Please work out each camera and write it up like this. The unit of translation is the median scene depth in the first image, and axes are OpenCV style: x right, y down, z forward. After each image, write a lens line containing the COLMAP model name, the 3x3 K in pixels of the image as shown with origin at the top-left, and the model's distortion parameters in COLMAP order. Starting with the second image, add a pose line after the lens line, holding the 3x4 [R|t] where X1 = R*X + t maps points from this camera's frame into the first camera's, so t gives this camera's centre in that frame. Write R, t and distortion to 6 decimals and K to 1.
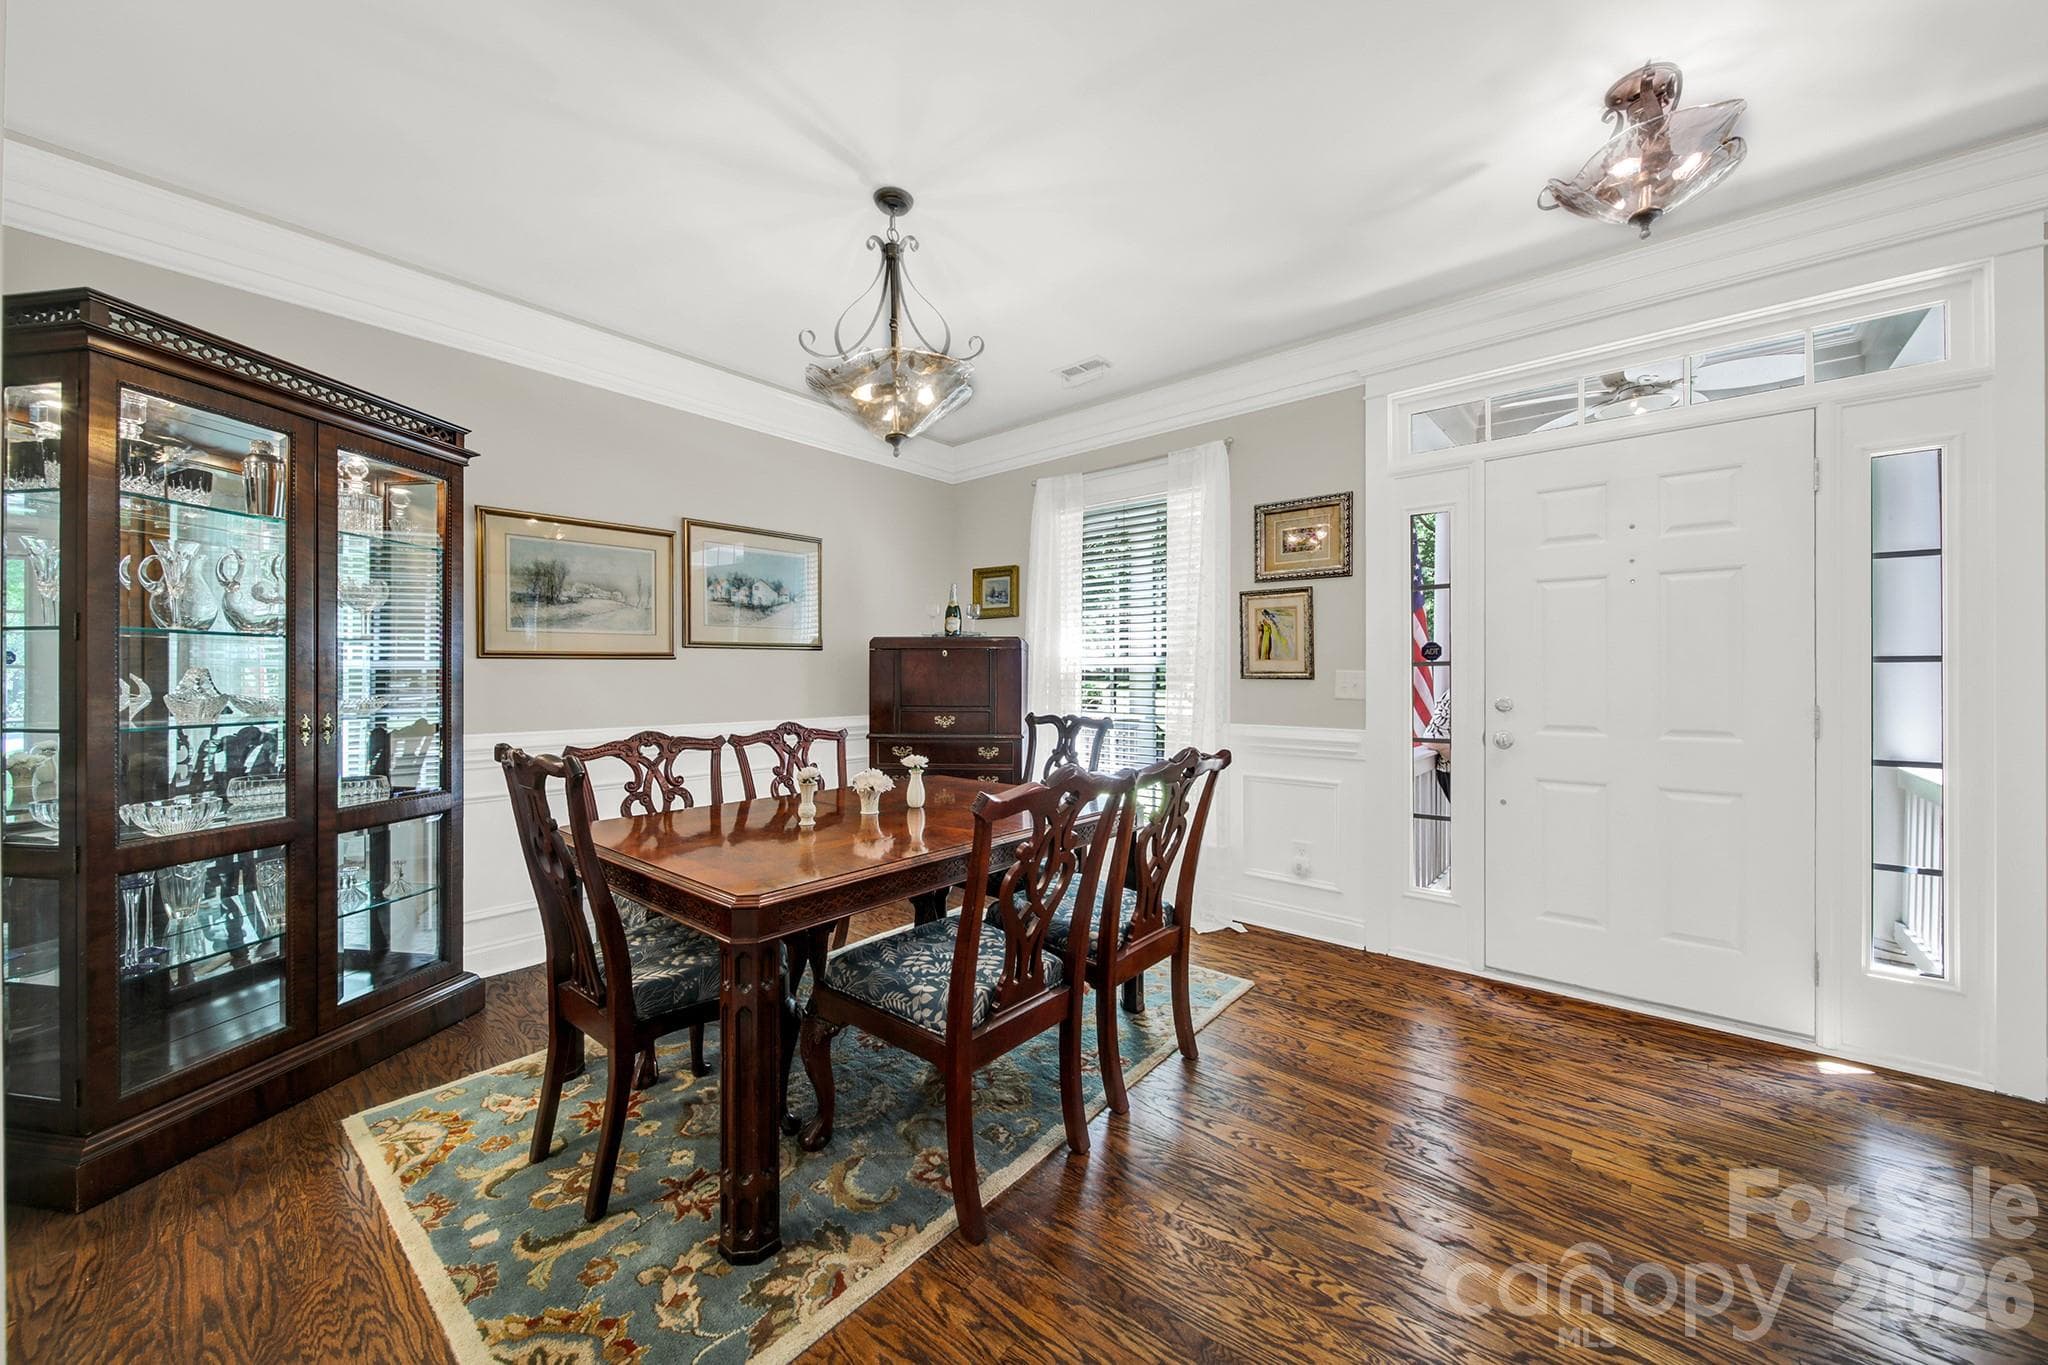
lens RADIAL K [[759.6, 0, 1024.0], [0, 759.6, 682.5], [0, 0, 1]] dist [-0.001117, -0.000177]
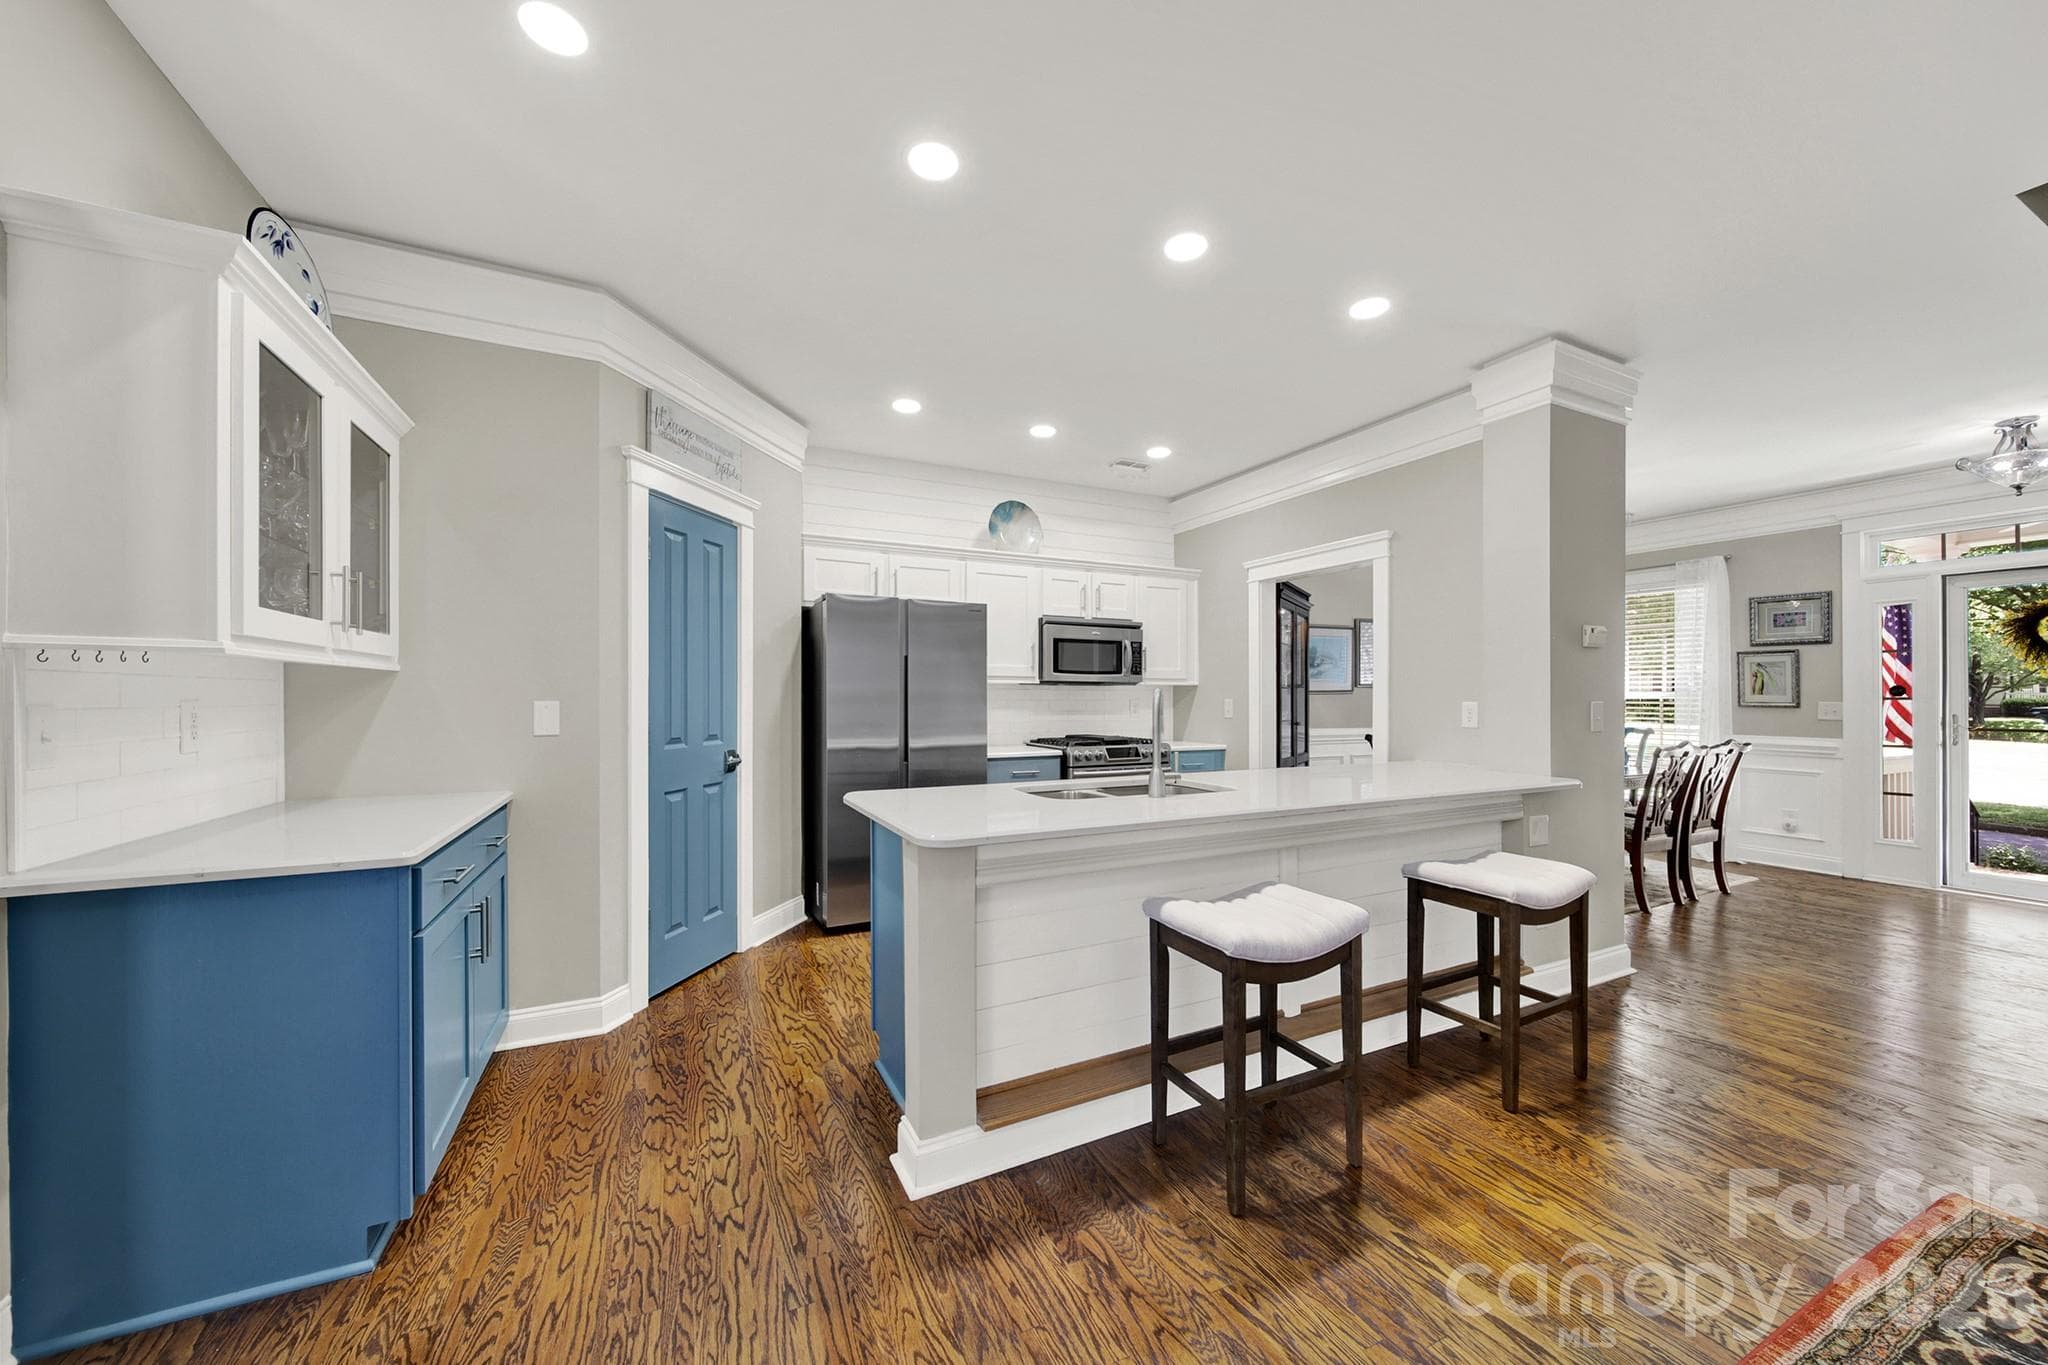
lens RADIAL K [[754.2, 0, 1034.9], [0, 754.2, 691.0], [0, 0, 1]] dist [-0.000304, -0.000108]
pose [[0.918048, 0.000746, -0.396469, -0.459157], [-0.005444, 0.999928, -0.010726, -0.013118], [0.396433, 0.012005, 0.917985, -1.075678]]
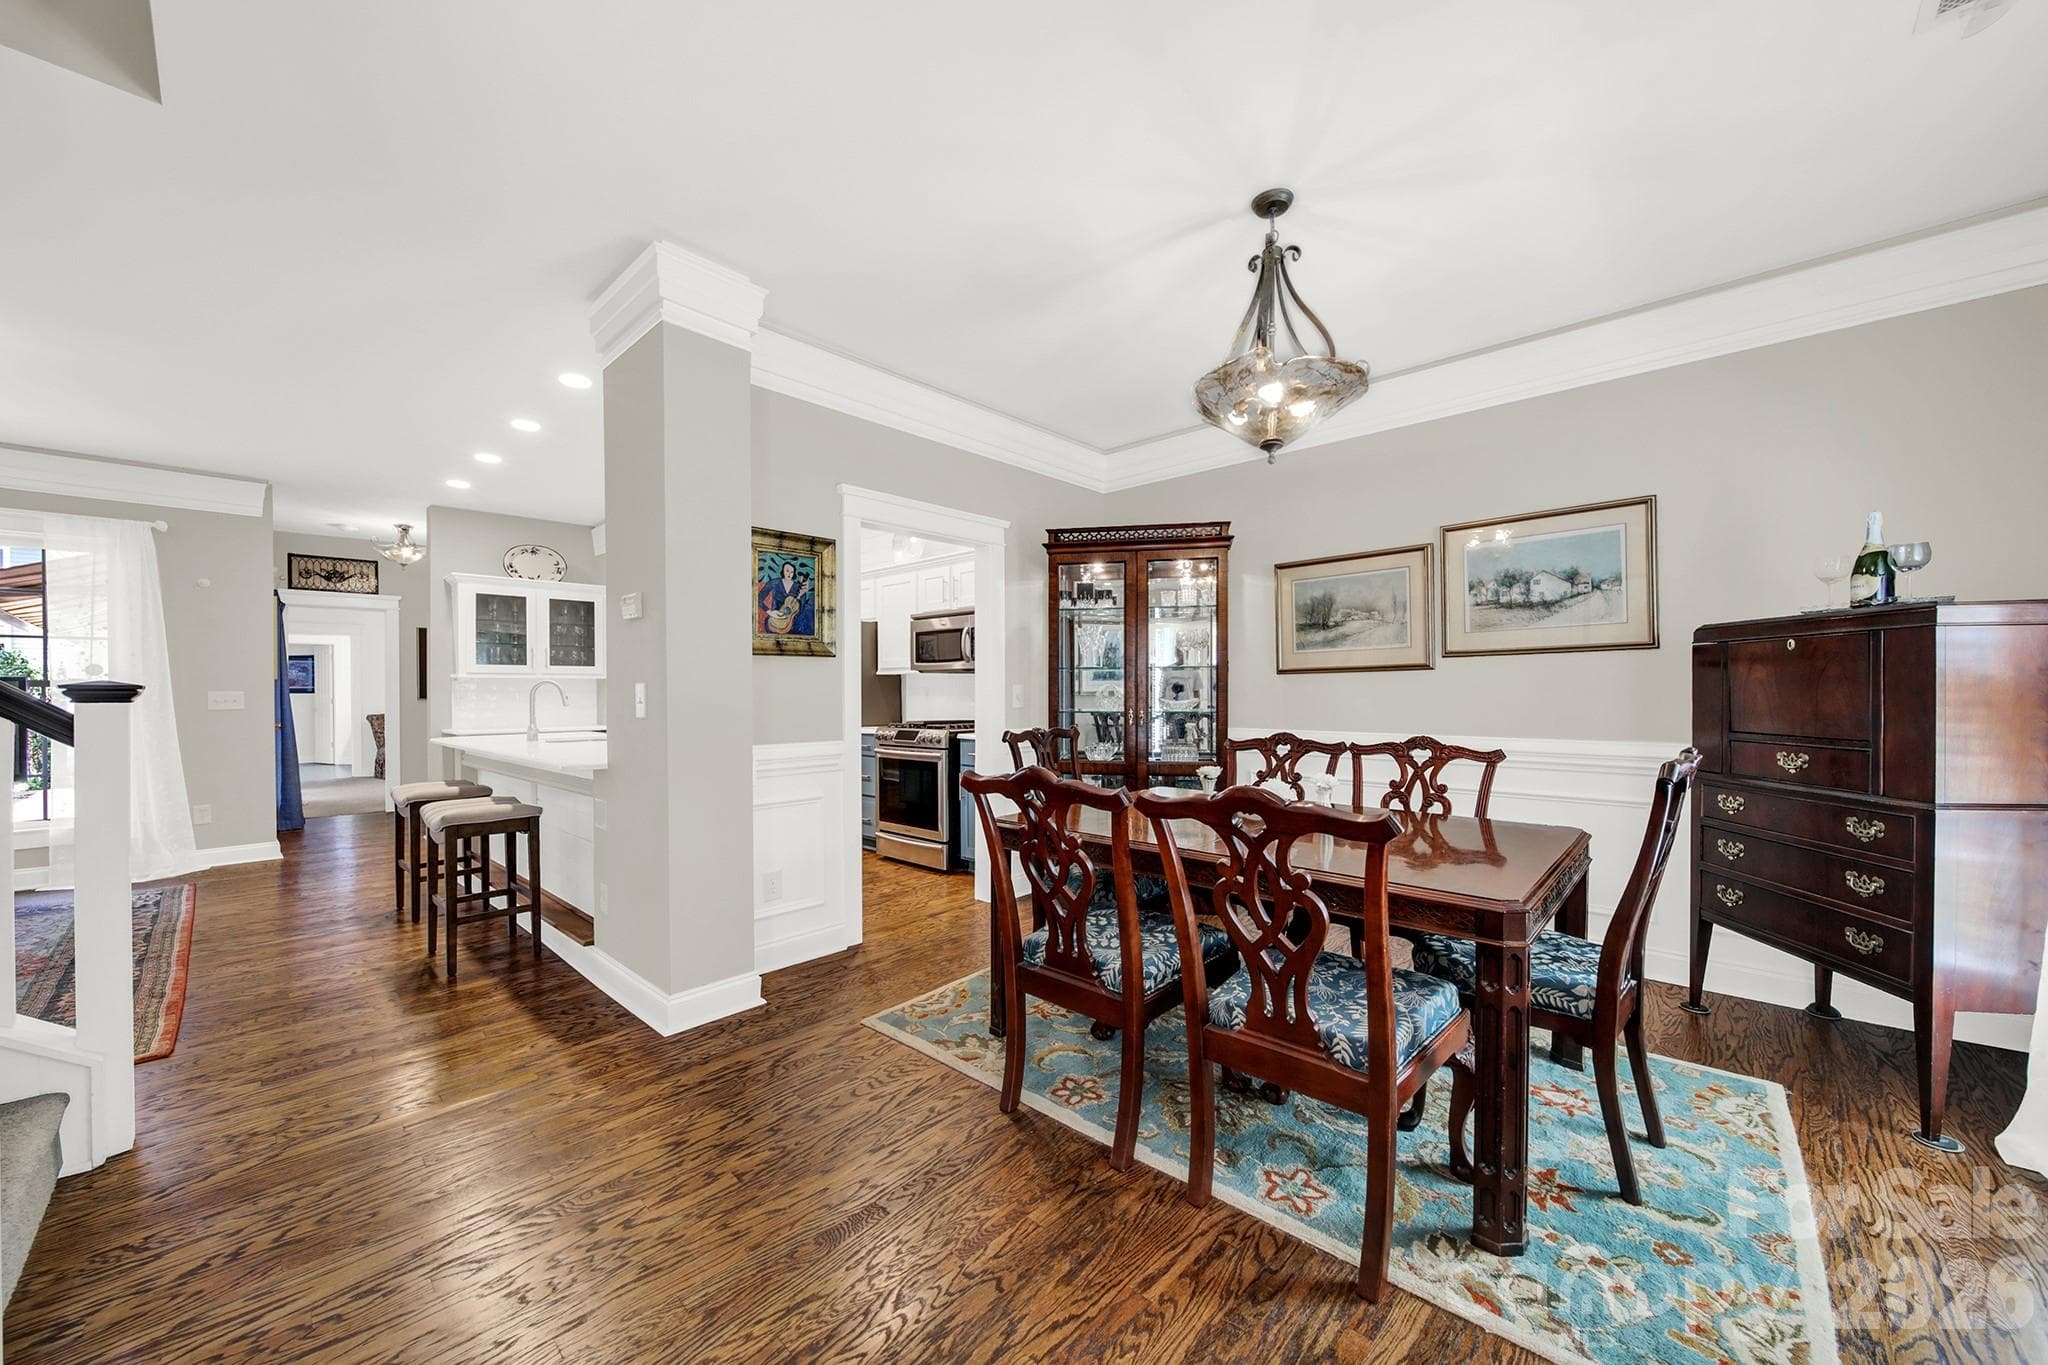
lens RADIAL K [[742.4, 0, 1027.8], [0, 742.4, 713.2], [0, 0, 1]] dist [-0.002233, -0.002702]
pose [[-0.047285, 0.041077, -0.998036, 0.584299], [0.007226, 0.999142, 0.040780, -0.016100], [0.998855, -0.005283, -0.047541, 0.520782]]
